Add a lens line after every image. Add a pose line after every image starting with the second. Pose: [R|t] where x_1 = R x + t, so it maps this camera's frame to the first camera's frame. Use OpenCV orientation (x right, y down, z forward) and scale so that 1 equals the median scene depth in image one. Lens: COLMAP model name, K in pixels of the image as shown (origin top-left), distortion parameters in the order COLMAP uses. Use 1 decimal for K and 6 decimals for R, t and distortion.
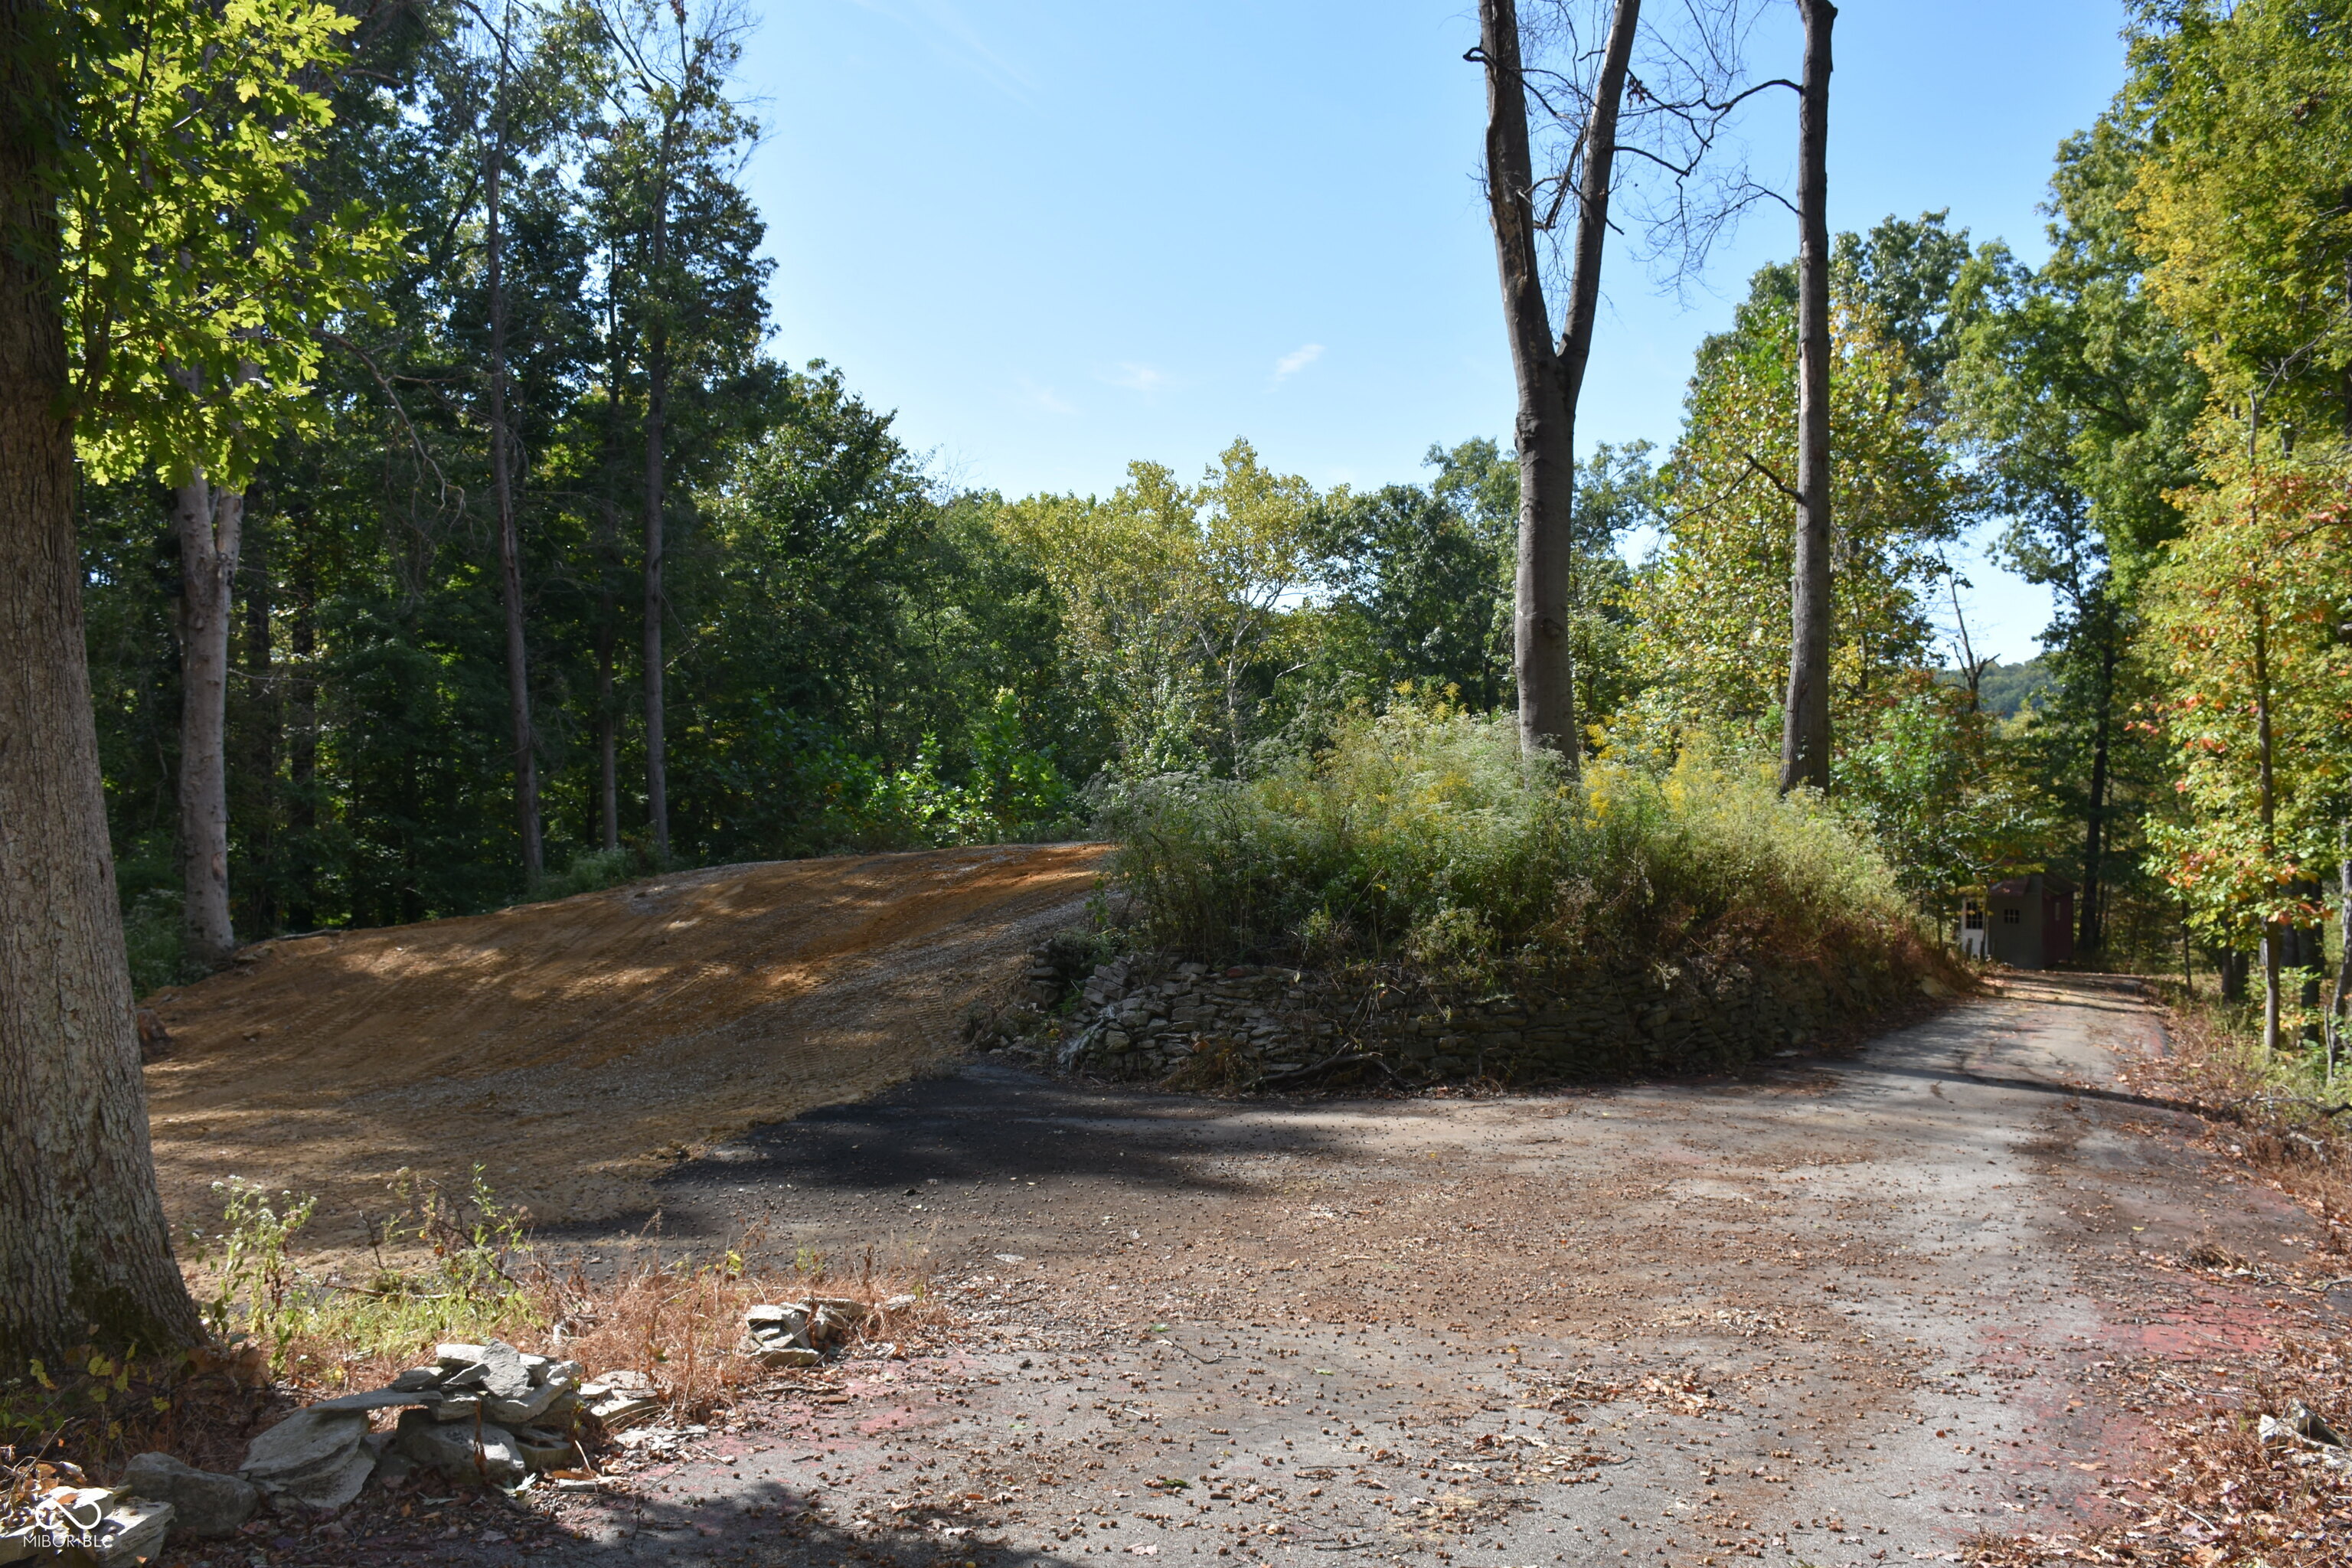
lens RADIAL K [[1834.2, 0, 1182.2], [0, 1834.2, 793.4], [0, 0, 1]] dist [-0.148722, 0.104777]
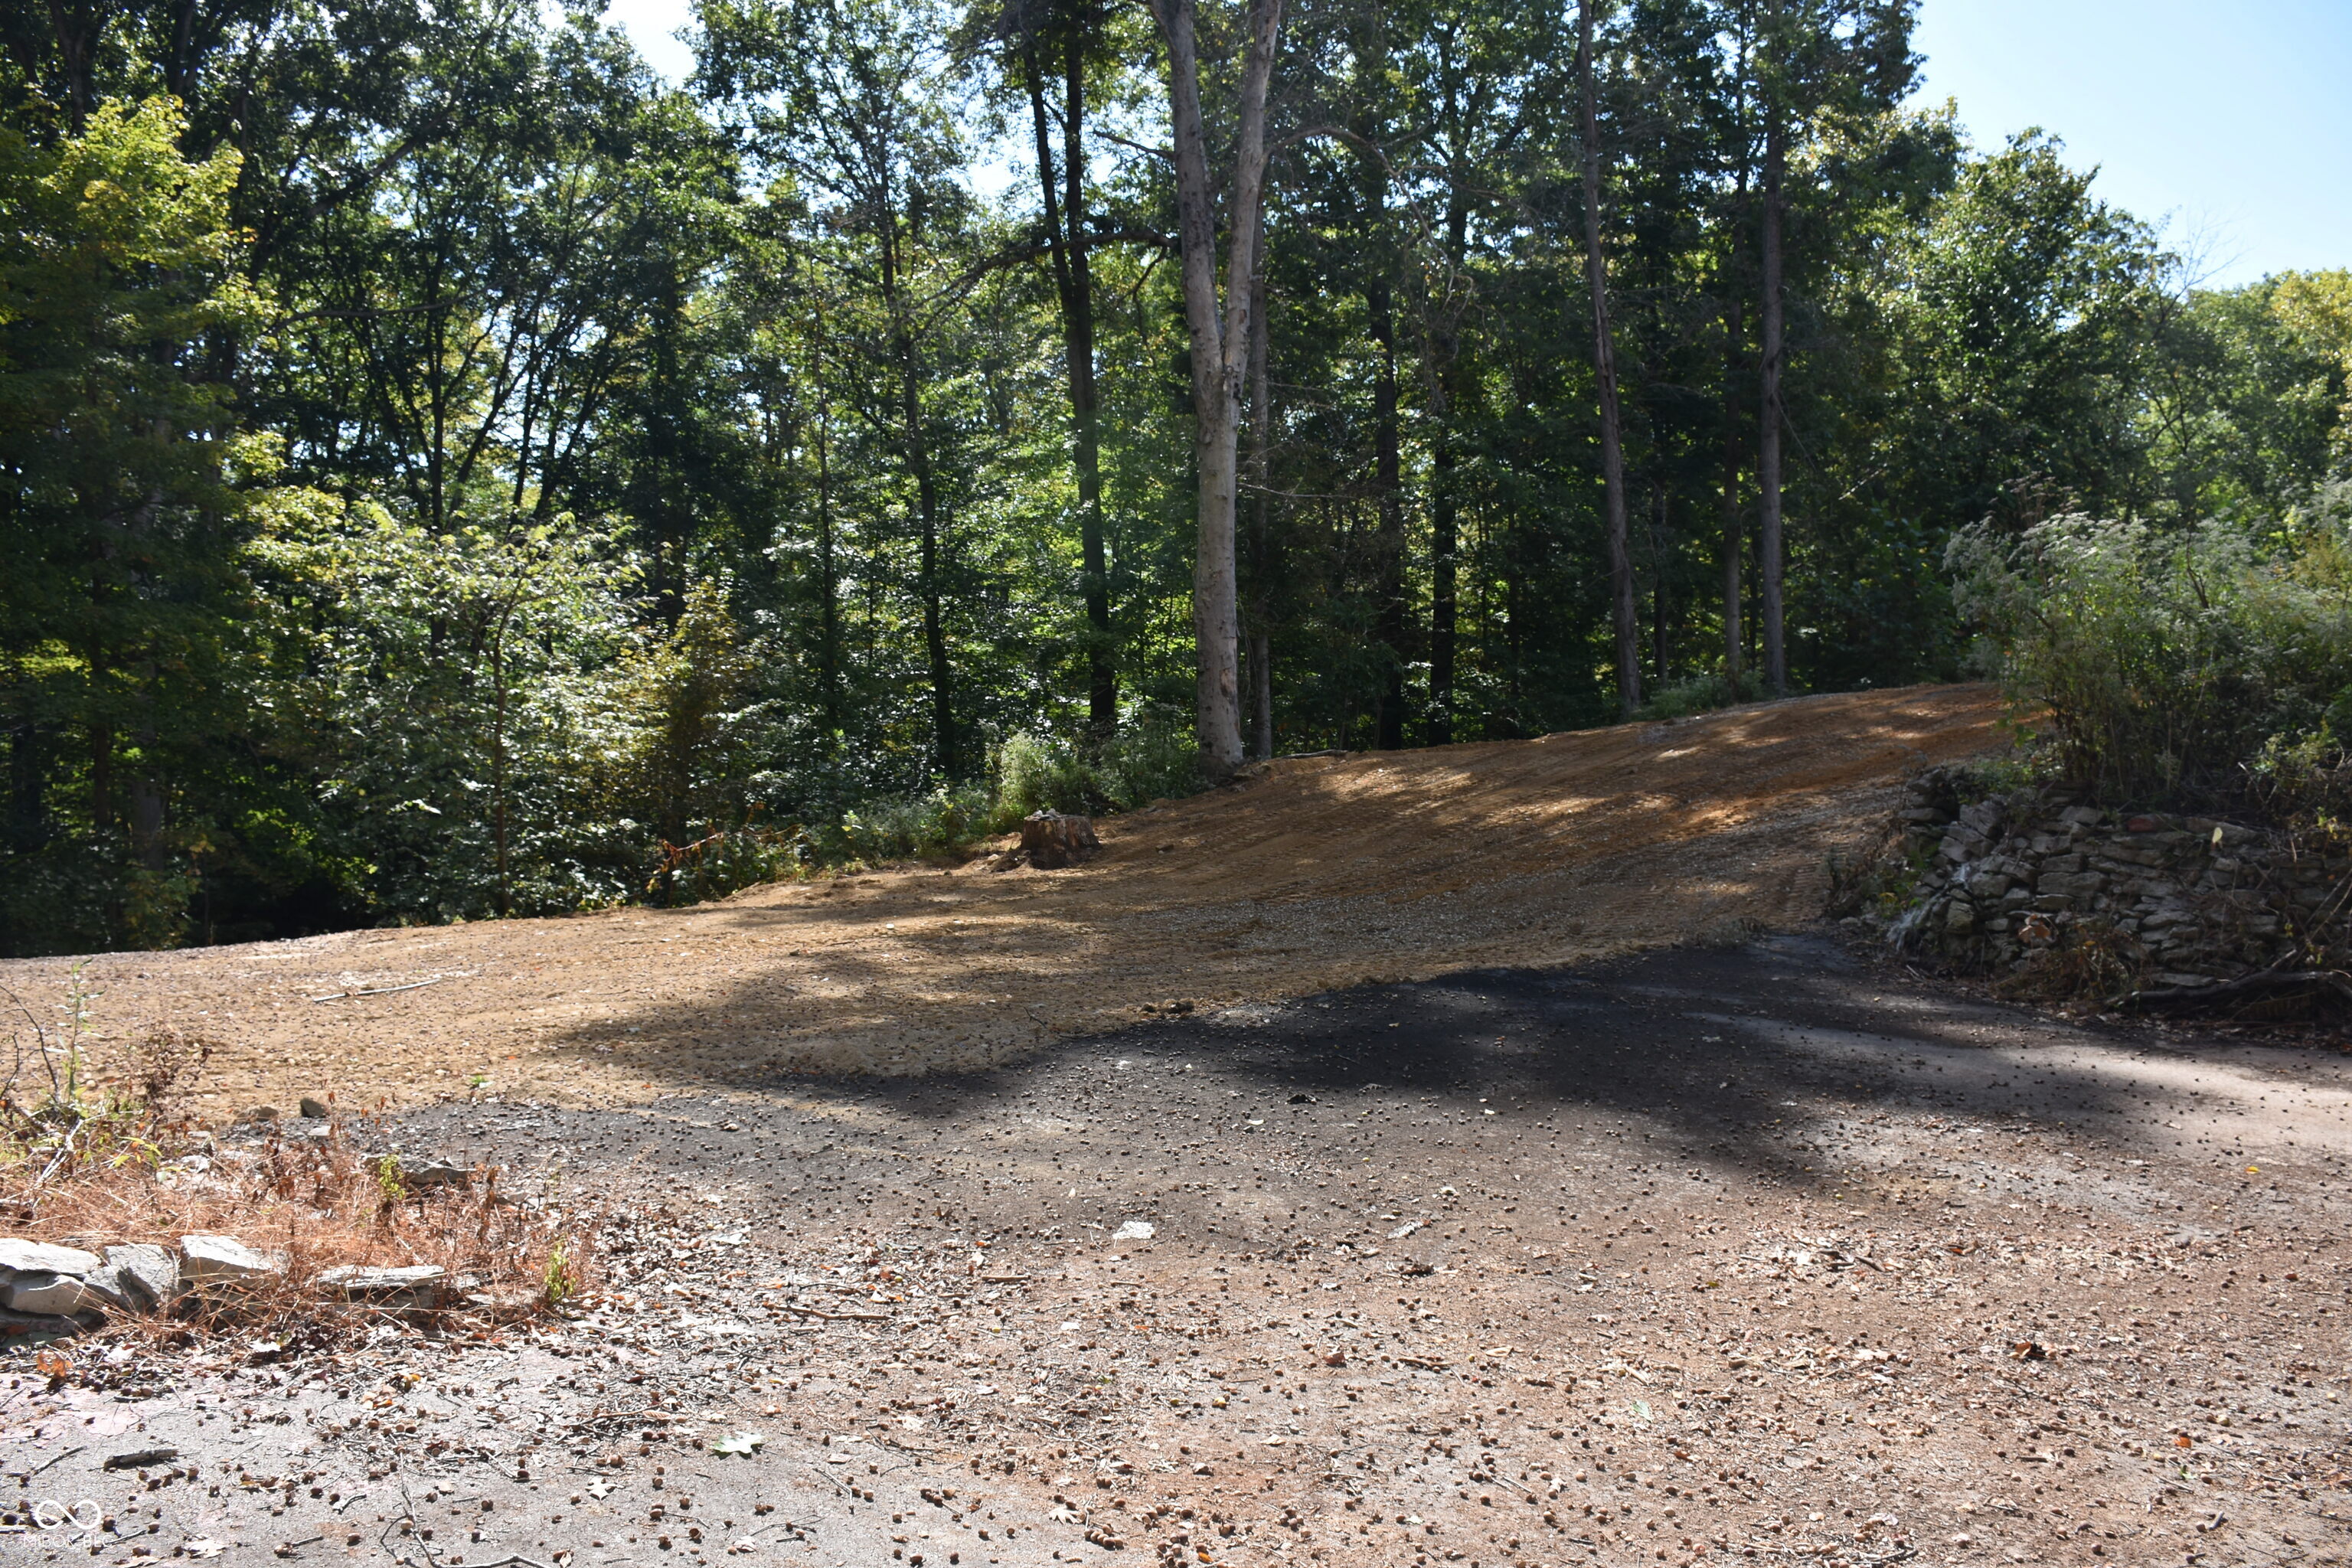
lens RADIAL K [[1834.2, 0, 1172.4], [0, 1834.2, 786.2], [0, 0, 1]] dist [-0.148722, 0.104777]
pose [[0.763514, 0.045047, -0.644219, 0.099045], [0.004002, 0.997215, 0.074474, 0.022693], [0.645779, -0.059440, 0.761207, 0.191642]]
